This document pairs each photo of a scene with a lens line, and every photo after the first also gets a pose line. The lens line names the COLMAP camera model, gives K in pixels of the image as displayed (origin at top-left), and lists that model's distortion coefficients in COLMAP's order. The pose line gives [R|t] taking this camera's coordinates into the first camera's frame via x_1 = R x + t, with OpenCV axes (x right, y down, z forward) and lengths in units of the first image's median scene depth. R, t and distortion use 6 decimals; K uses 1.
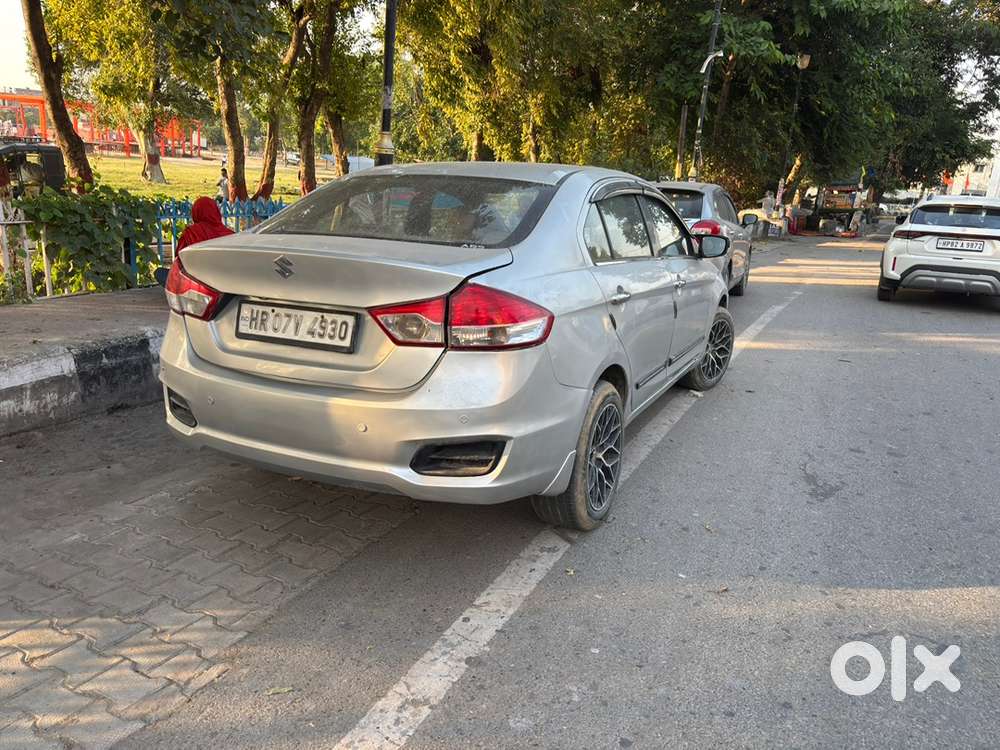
lens RADIAL K [[749.2, 0, 497.0], [0, 749.2, 379.7], [0, 0, 1]] dist [0.025851, -0.024147]
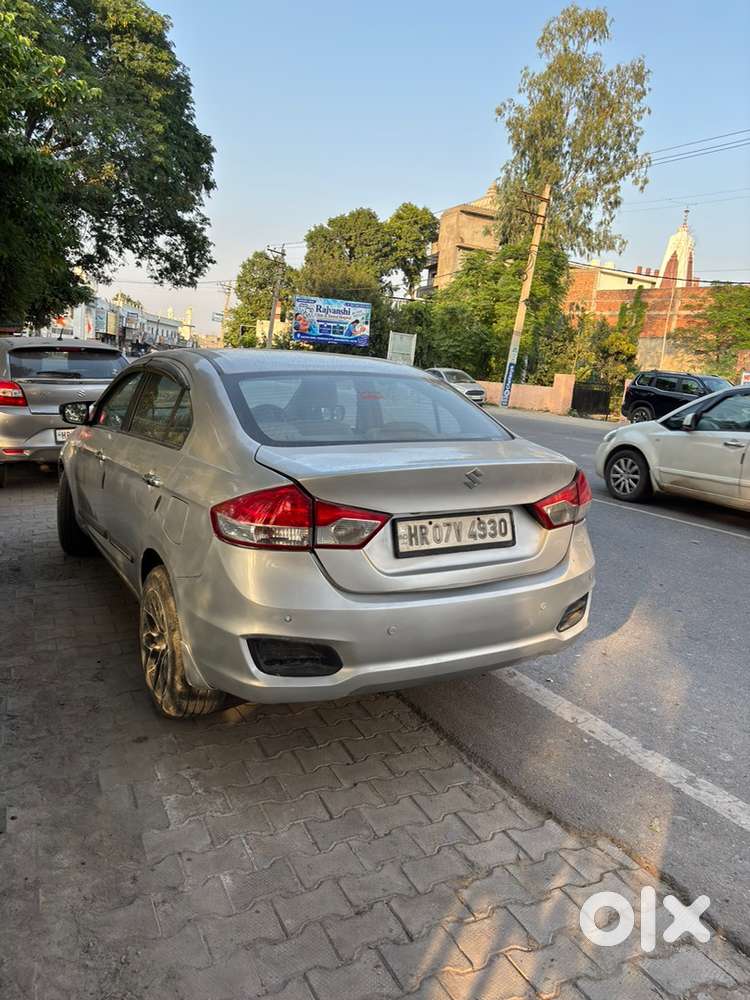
lens RADIAL K [[749.2, 0, 373.7], [0, 749.2, 495.5], [0, 0, 1]] dist [0.025851, -0.024147]
pose [[0.587671, -0.153354, 0.794434, -1.144190], [0.173627, 0.982902, 0.061297, -0.204606], [-0.790251, 0.101913, 0.604249, 0.459765]]
